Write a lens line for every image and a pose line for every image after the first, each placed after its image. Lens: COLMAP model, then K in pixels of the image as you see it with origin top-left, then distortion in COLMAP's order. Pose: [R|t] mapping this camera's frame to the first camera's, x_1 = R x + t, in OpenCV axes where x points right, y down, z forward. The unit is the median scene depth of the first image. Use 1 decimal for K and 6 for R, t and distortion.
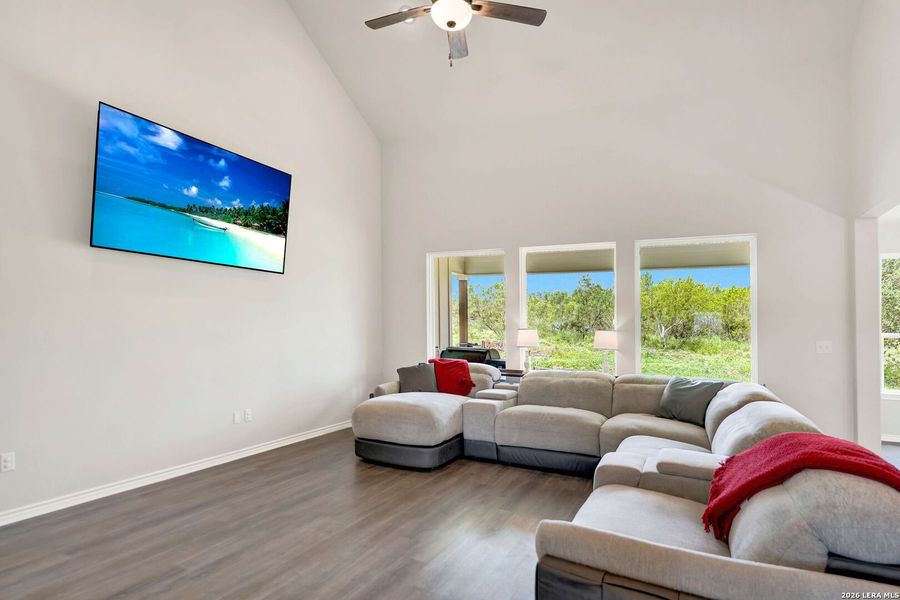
lens RADIAL K [[487.5, 0, 442.3], [0, 487.5, 297.9], [0, 0, 1]] dist [0.003047, -0.002053]
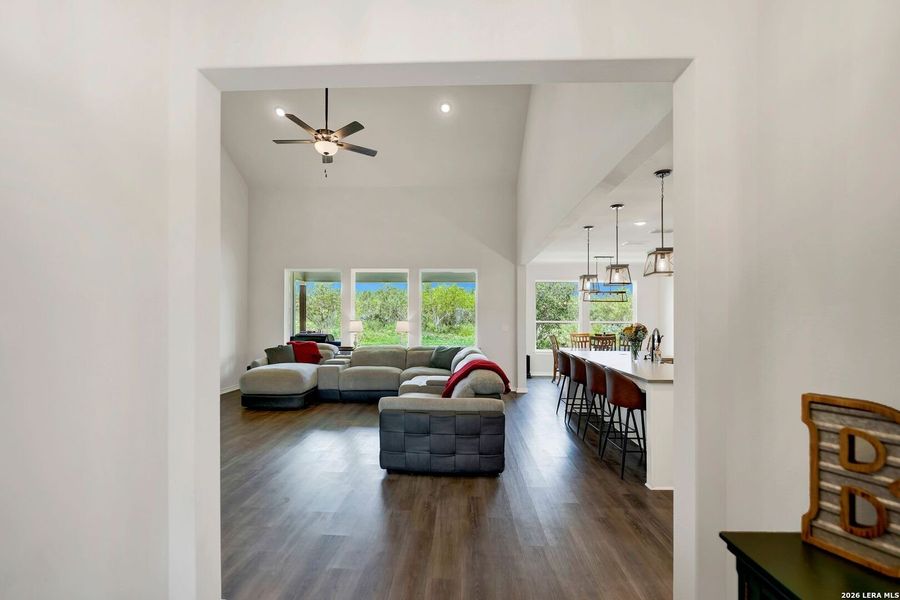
lens RADIAL K [[384.5, 0, 452.7], [0, 384.5, 300.2], [0, 0, 1]] dist [0.001163, 0.000000]
pose [[0.895524, 0.013017, 0.444823, -0.125793], [-0.018719, 0.999789, 0.008430, -0.024257], [-0.444620, -0.015876, 0.895579, -0.327162]]
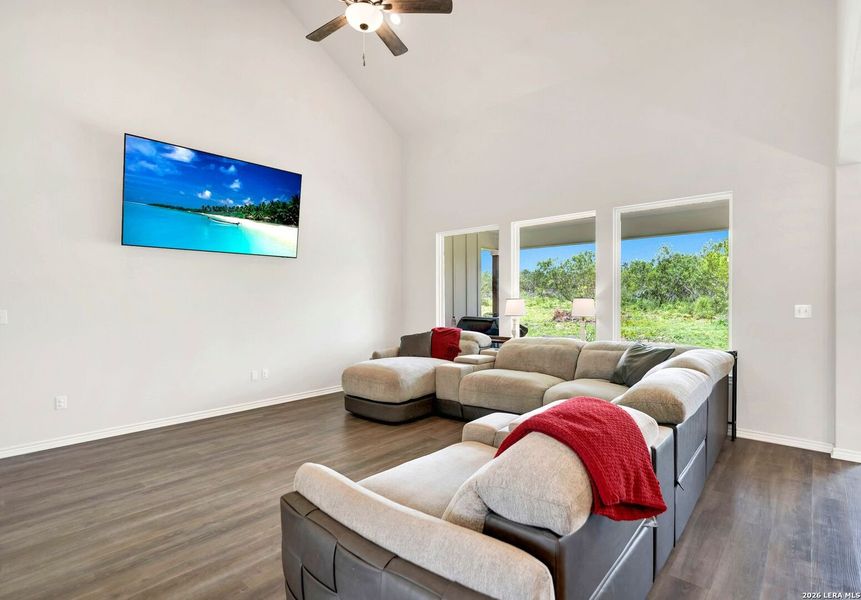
lens RADIAL K [[439.7, 0, 432.1], [0, 439.7, 297.7], [0, 0, 1]] dist [-0.011254, 0.000726]
pose [[0.972654, -0.023527, -0.231064, 0.272602], [0.036253, 0.998041, 0.050987, 0.006541], [0.229412, -0.057970, 0.971602, 0.029006]]
